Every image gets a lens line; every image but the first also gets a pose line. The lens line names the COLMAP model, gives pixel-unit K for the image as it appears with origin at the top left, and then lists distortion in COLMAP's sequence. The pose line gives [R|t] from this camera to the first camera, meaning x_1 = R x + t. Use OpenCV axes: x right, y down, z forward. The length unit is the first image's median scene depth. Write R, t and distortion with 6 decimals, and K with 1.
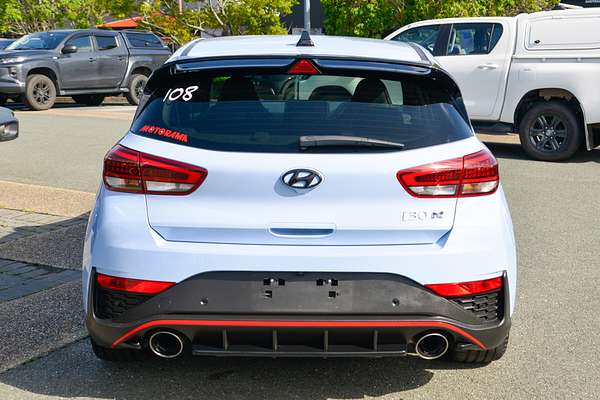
lens RADIAL K [[694.1, 0, 300.1], [0, 694.1, 201.6], [0, 0, 1]] dist [0.058529, 0.000000]
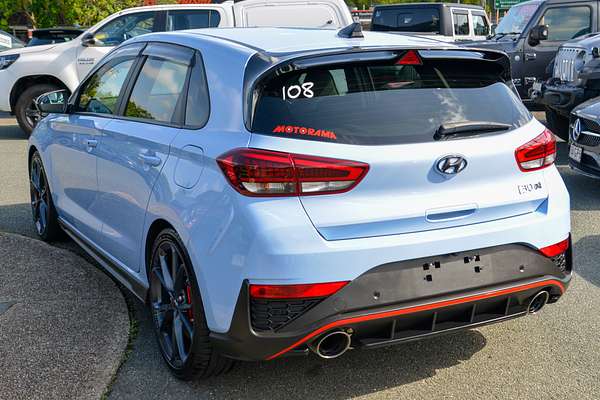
lens RADIAL K [[694.1, 0, 300.1], [0, 694.1, 198.9], [0, 0, 1]] dist [0.058529, 0.000000]
pose [[0.917697, -0.112244, 0.381096, -0.594098], [0.106586, 0.993652, 0.035997, -0.042048], [-0.382717, 0.007585, 0.923835, 0.107750]]
